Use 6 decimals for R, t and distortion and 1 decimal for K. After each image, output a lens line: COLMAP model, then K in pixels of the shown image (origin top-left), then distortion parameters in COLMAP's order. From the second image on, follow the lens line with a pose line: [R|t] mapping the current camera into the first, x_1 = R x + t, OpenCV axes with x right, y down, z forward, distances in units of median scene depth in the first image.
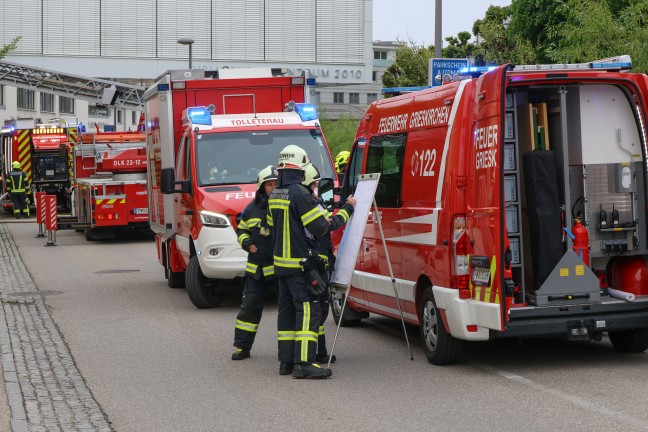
lens RADIAL K [[1780.2, 0, 324.0], [0, 1780.2, 216.0], [0, 0, 1]] dist [0.033424, -0.767777]
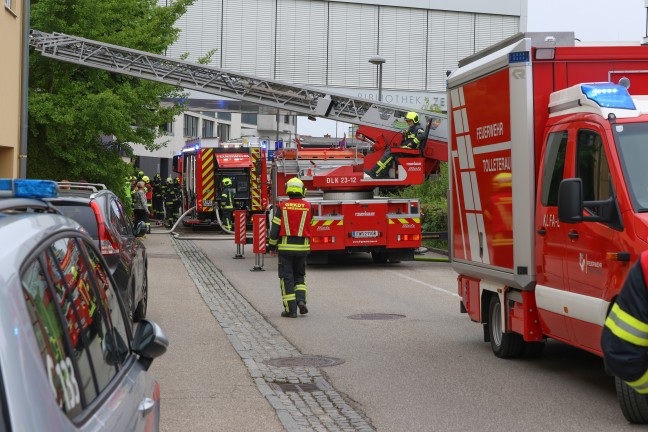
lens RADIAL K [[1334.4, 0, 324.0], [0, 1334.4, 216.0], [0, 0, 1]] dist [0.046659, 0.100458]
pose [[0.998542, 0.021831, -0.049372, -0.085058], [-0.022326, 0.999706, -0.009506, -0.005055], [0.049150, 0.010594, 0.998735, 0.319132]]
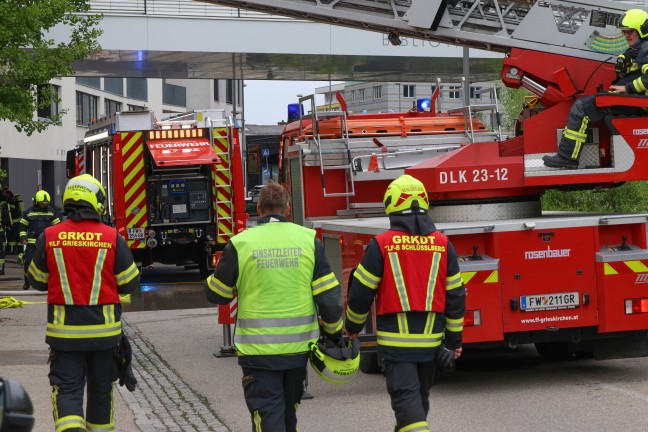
lens RADIAL K [[1780.2, 0, 324.0], [0, 1780.2, 216.0], [0, 0, 1]] dist [0.033424, -0.767777]
pose [[0.999796, -0.015372, -0.013076, -0.137956], [0.015099, 0.999671, -0.020737, -0.013465], [0.013390, 0.020535, 0.999699, 0.604162]]
